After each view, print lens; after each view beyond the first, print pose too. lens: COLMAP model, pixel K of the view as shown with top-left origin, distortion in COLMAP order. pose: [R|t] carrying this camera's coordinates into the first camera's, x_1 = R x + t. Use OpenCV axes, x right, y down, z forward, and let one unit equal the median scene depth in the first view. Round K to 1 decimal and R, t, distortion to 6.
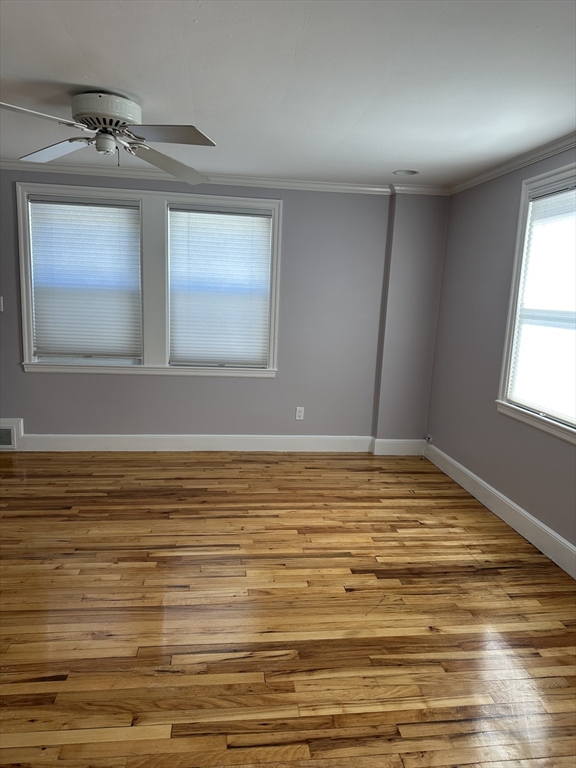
lens RADIAL K [[537.2, 0, 287.9], [0, 537.2, 388.6], [0, 0, 1]] dist [0.016427, -0.023522]
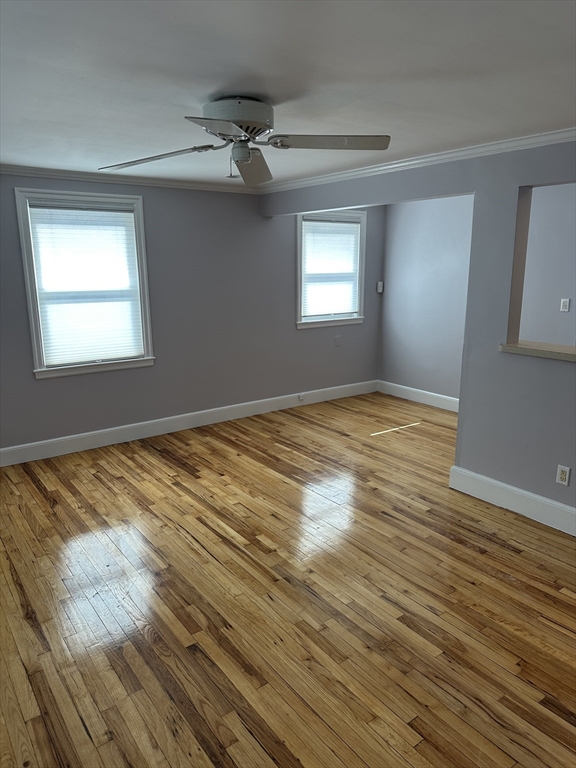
lens RADIAL K [[537.2, 0, 288.6], [0, 537.2, 382.4], [0, 0, 1]] dist [0.016427, -0.023522]
pose [[-0.490205, -0.233486, 0.839752, -1.050031], [0.138683, 0.930284, 0.339615, -0.329510], [-0.860503, 0.282941, -0.423650, 1.197780]]
